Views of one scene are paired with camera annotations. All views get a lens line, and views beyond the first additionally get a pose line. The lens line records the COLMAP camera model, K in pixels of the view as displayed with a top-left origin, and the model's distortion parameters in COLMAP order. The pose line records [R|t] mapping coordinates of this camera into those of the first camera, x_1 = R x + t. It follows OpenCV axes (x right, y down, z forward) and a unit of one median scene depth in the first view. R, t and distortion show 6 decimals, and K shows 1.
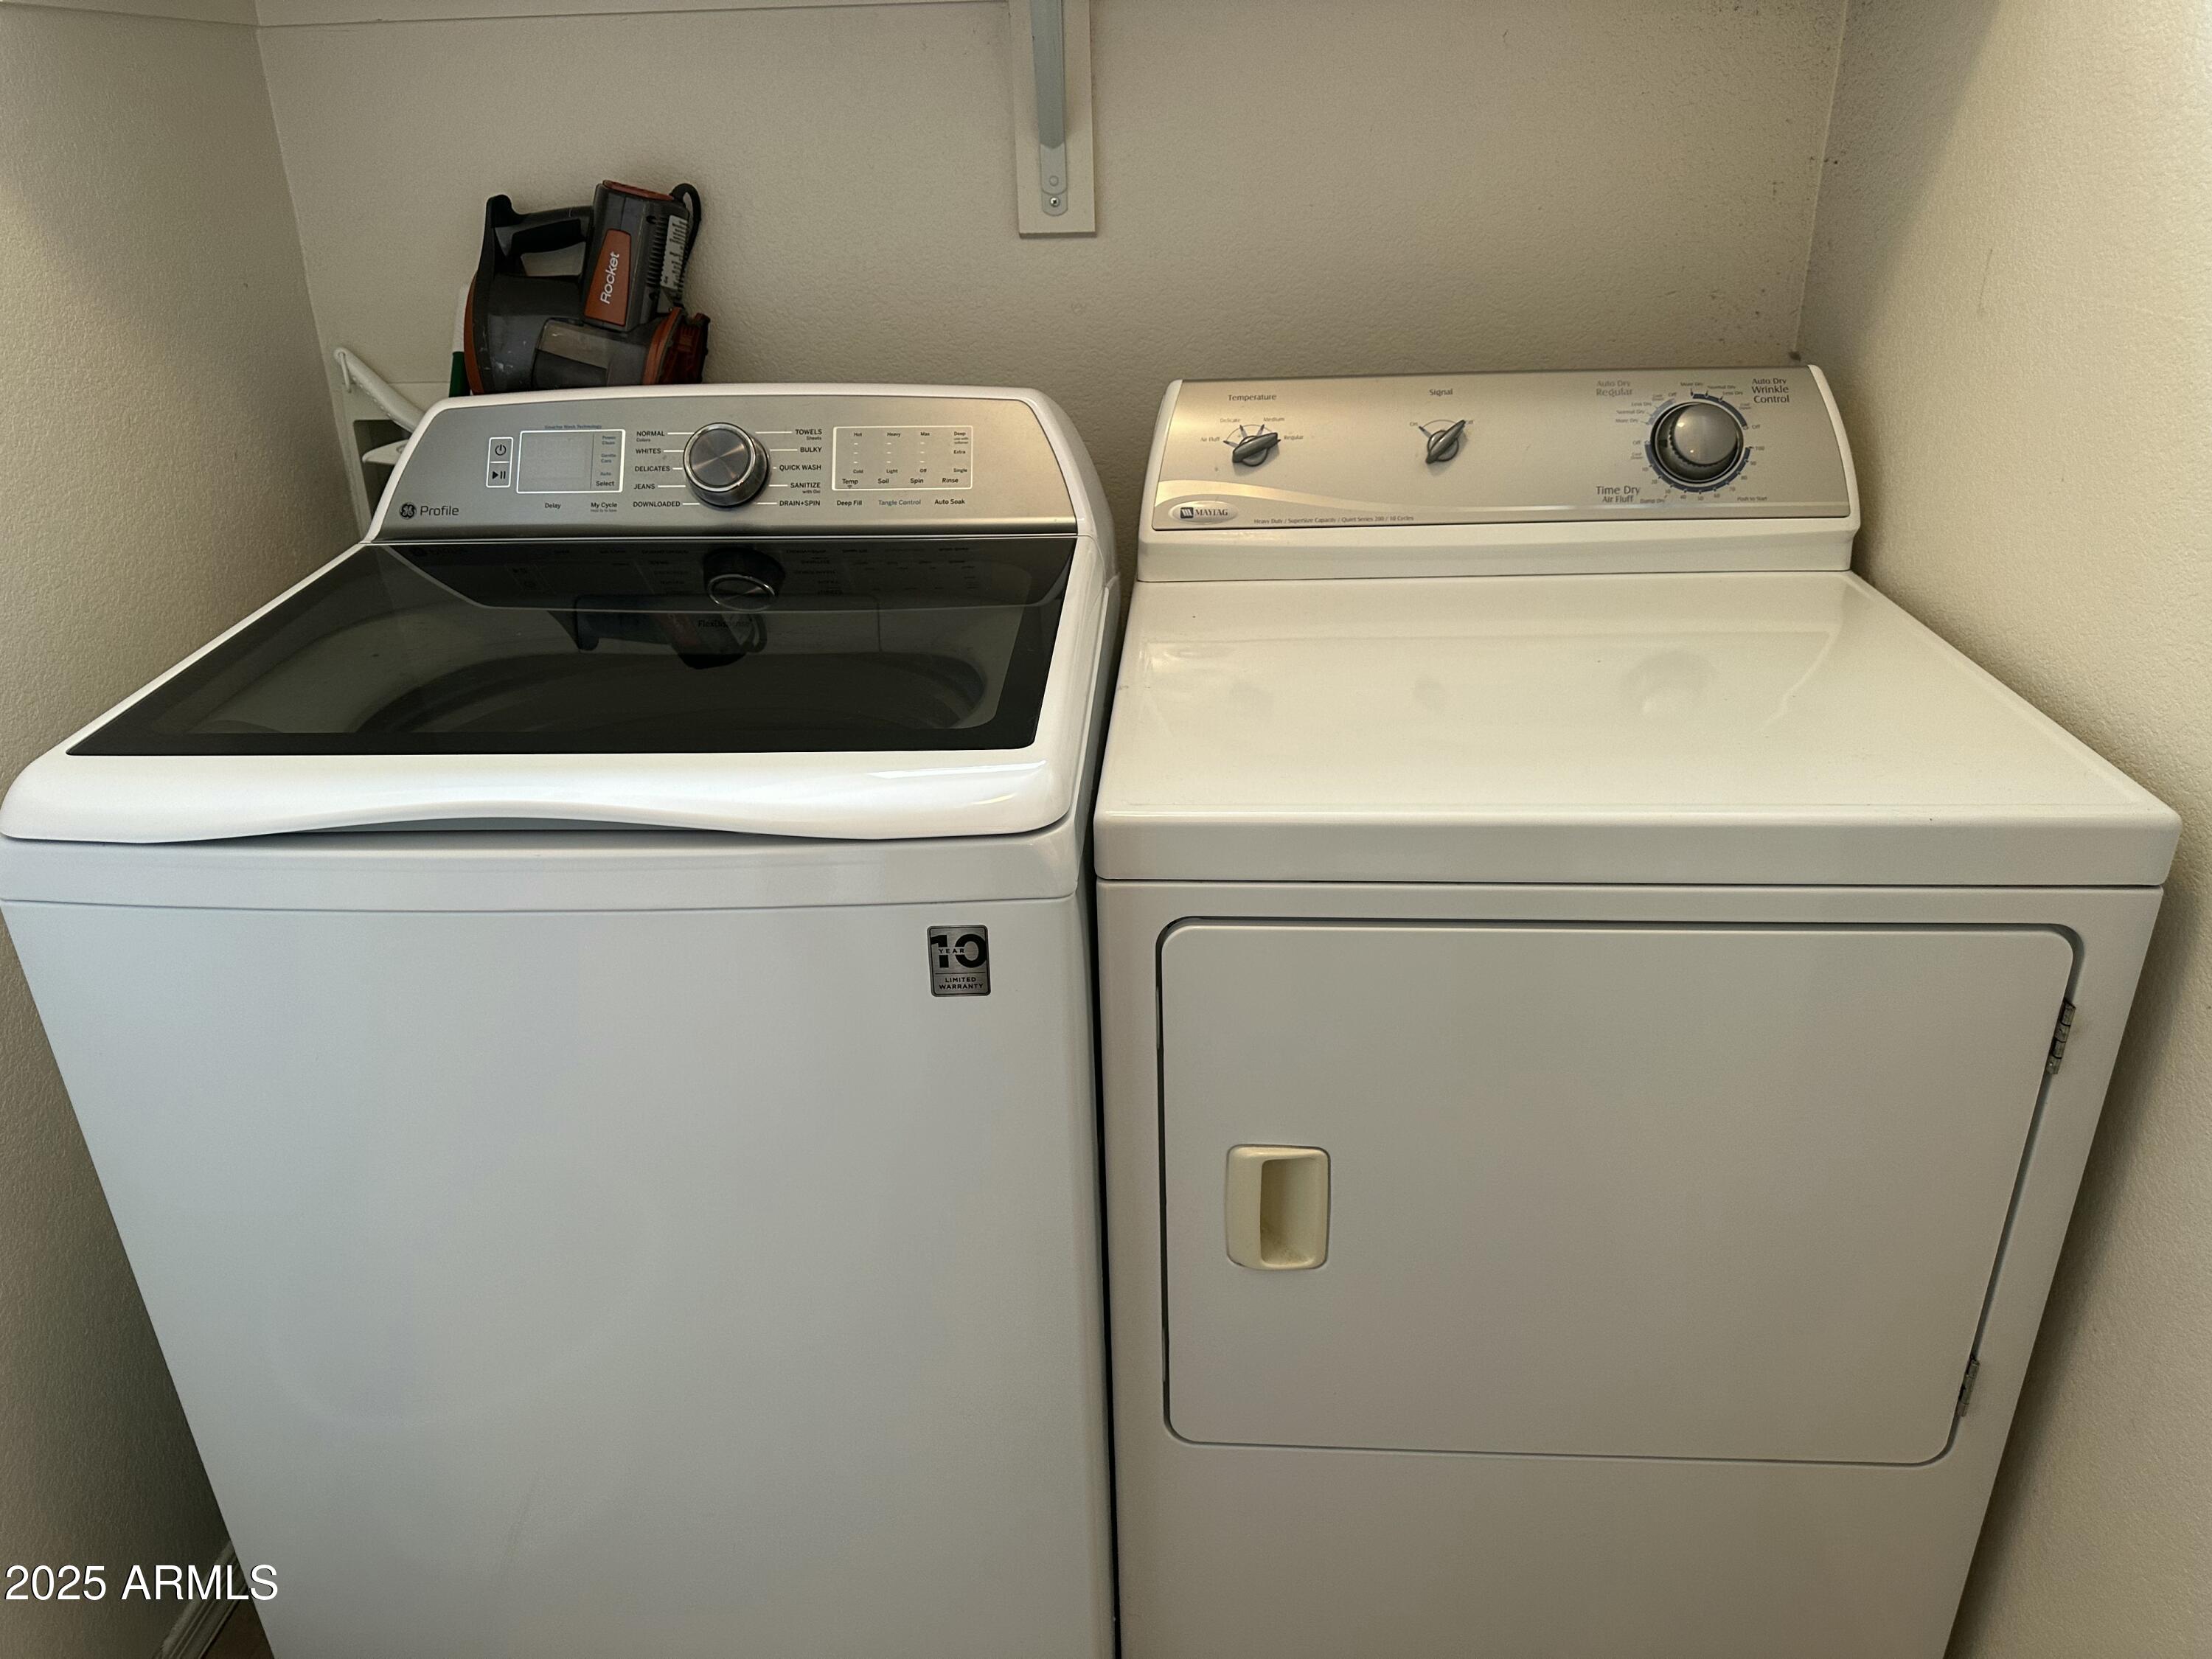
lens RADIAL K [[1585.9, 0, 1106.0], [0, 1585.9, 829.5], [0, 0, 1]] dist [0.094933, -0.118303]
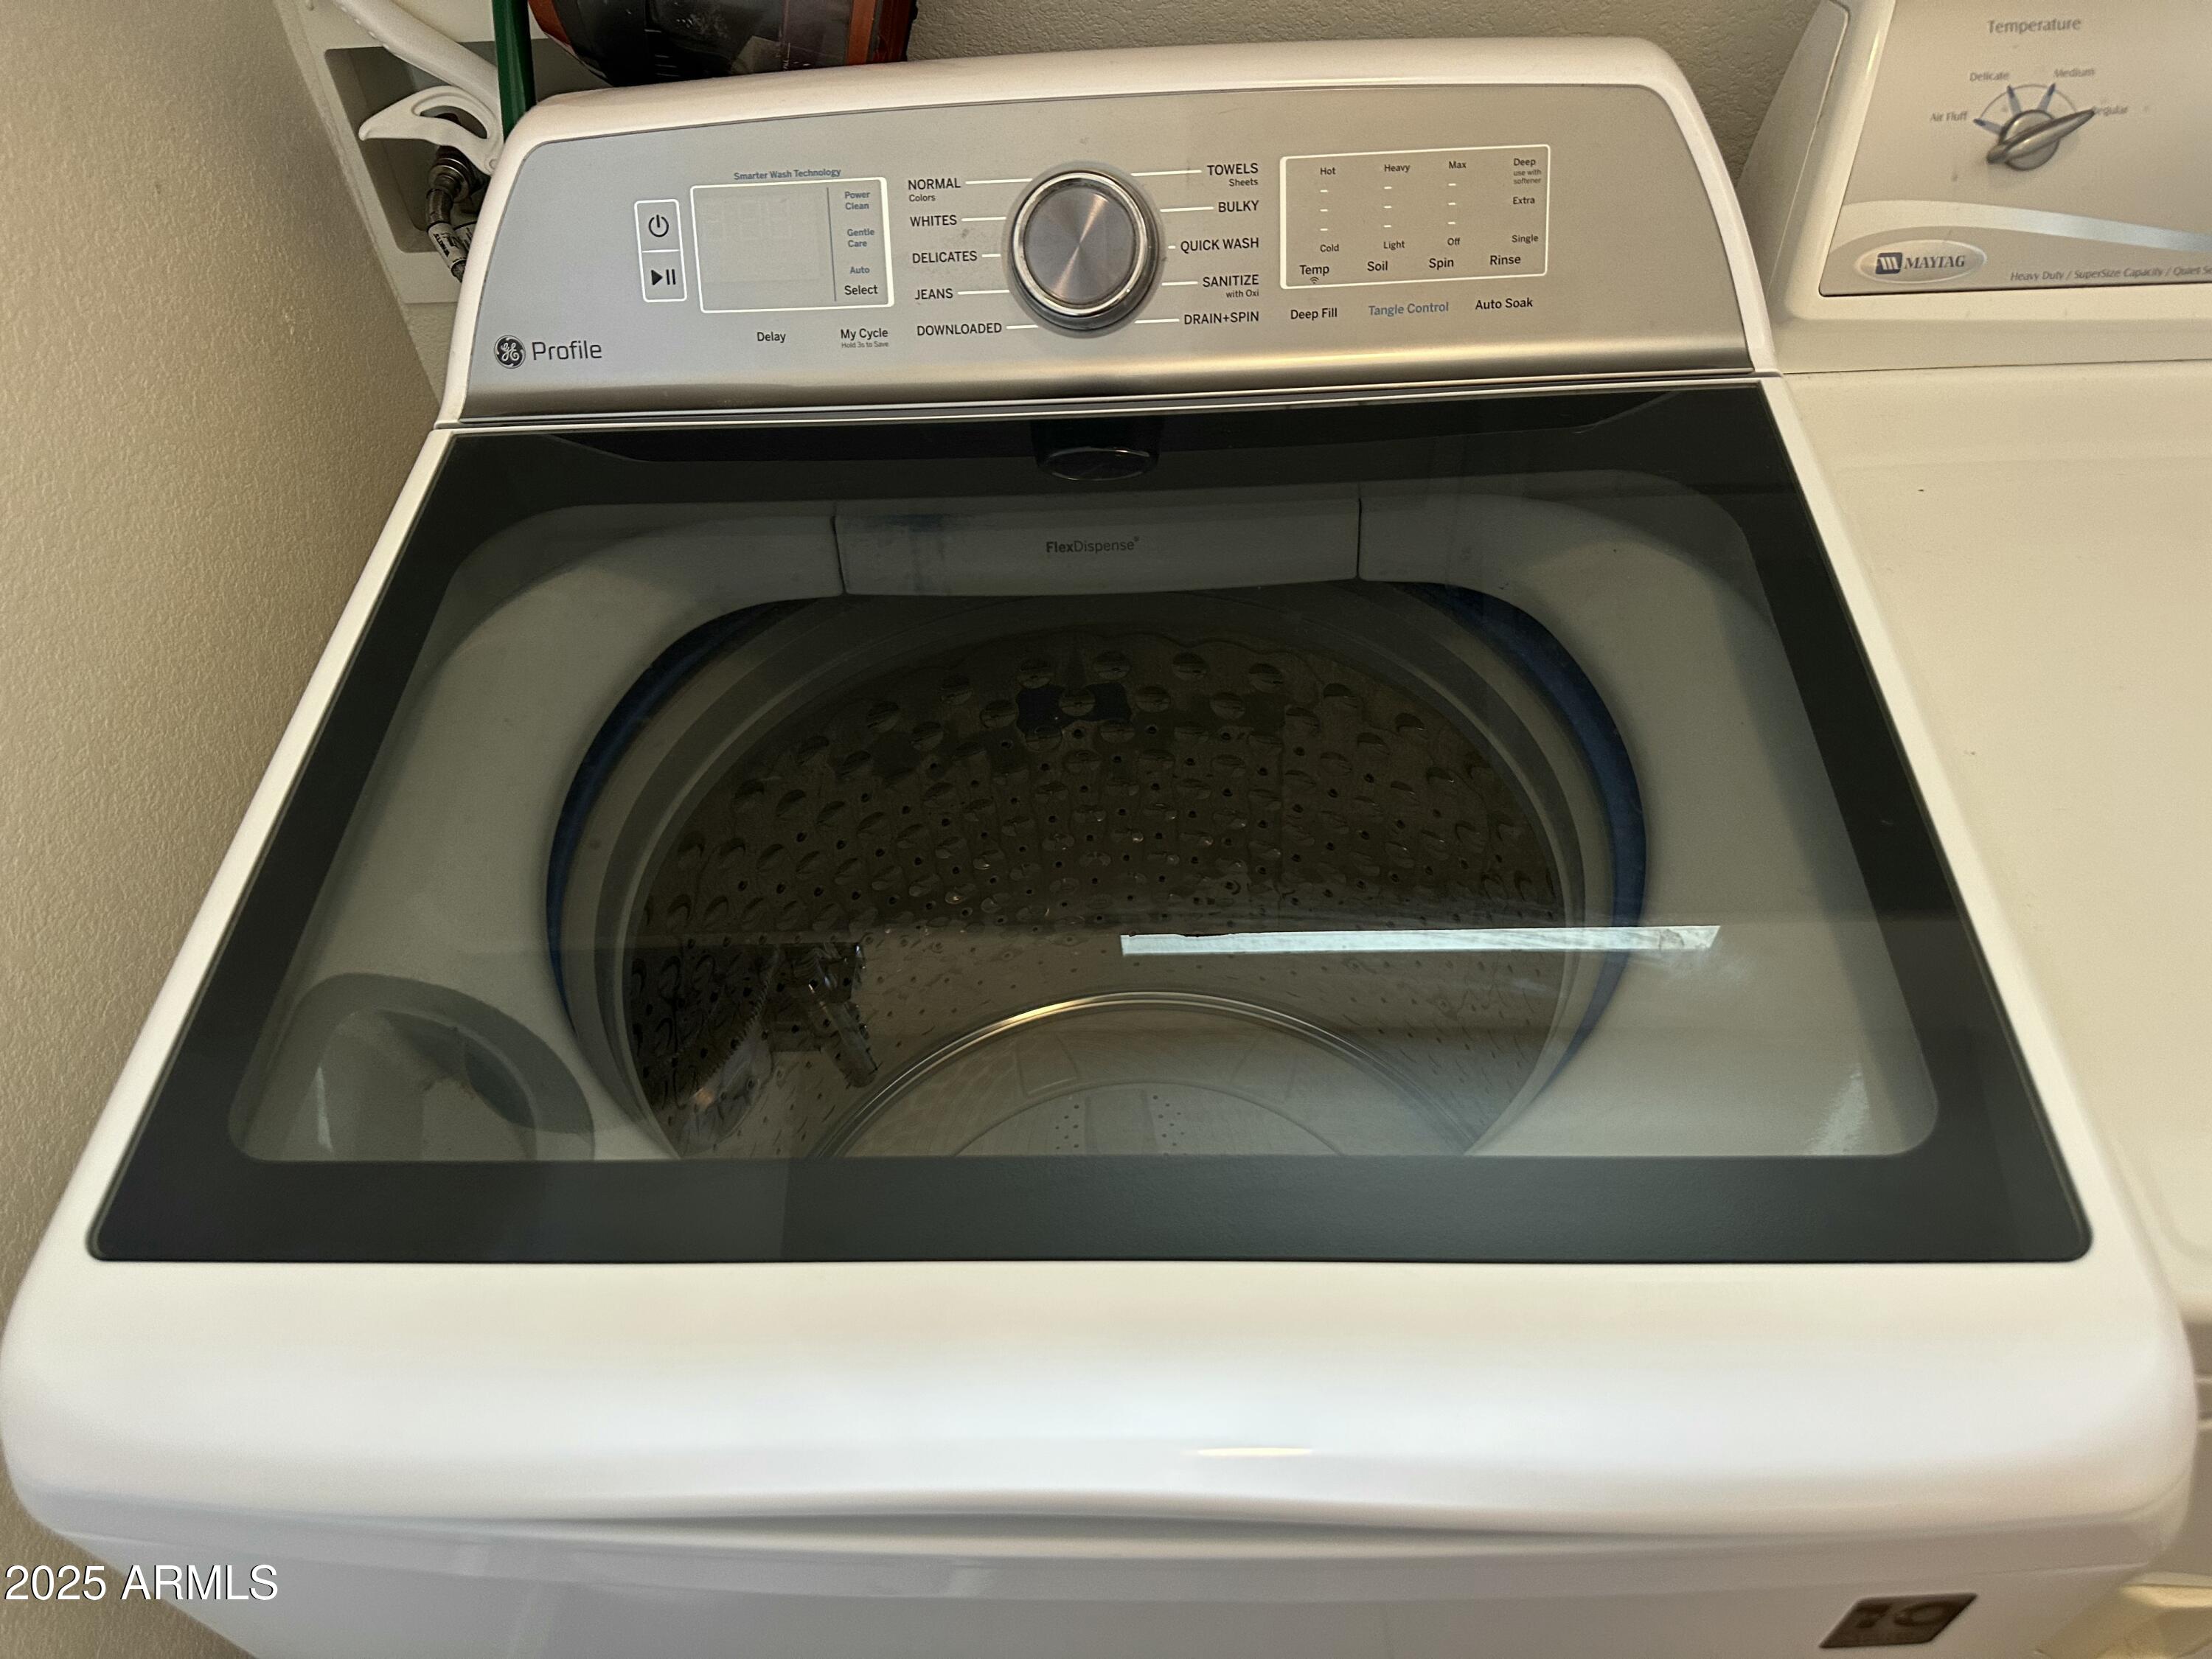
lens RADIAL K [[1585.9, 0, 1106.0], [0, 1585.9, 829.5], [0, 0, 1]] dist [0.094933, -0.118303]
pose [[0.999183, -0.039619, -0.007948, -0.231638], [0.039691, 0.925393, 0.376926, -0.247743], [-0.007578, -0.376934, 0.926209, 0.424965]]
